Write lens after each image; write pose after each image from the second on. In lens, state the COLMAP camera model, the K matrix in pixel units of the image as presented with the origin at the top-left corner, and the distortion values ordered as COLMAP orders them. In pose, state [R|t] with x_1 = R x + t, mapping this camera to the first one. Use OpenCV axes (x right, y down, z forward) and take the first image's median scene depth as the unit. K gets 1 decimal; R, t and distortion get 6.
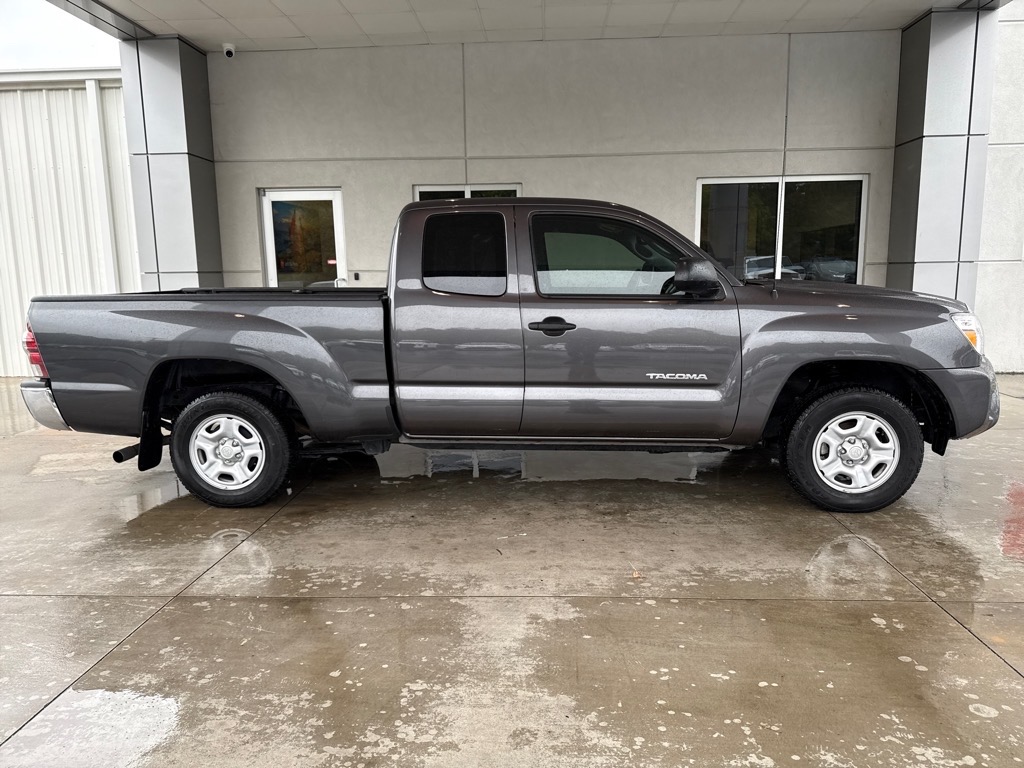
lens RADIAL K [[714.8, 0, 512.0], [0, 714.8, 384.0], [0, 0, 1]] dist [0.140387, -0.254323]
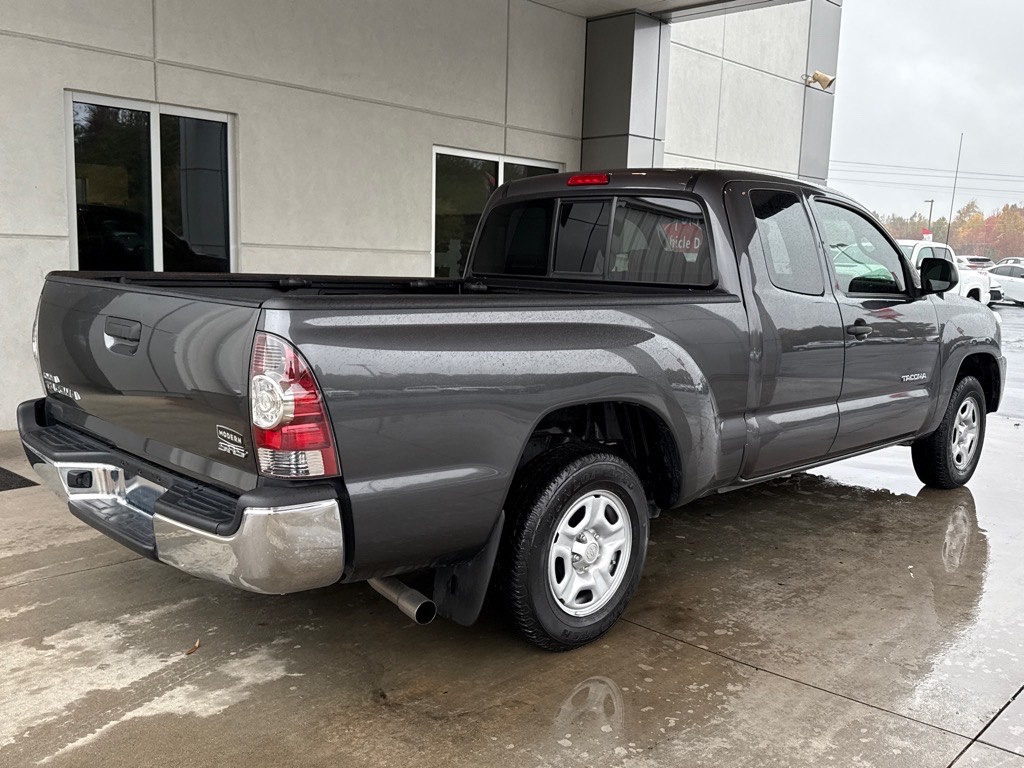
lens RADIAL K [[923.6, 0, 512.0], [0, 923.6, 384.0], [0, 0, 1]] dist [0.099989, -0.191850]
pose [[0.642758, -0.069972, 0.762867, -1.056587], [0.079992, 0.996506, 0.024004, -0.071948], [-0.761881, 0.045595, 0.646110, 0.574397]]
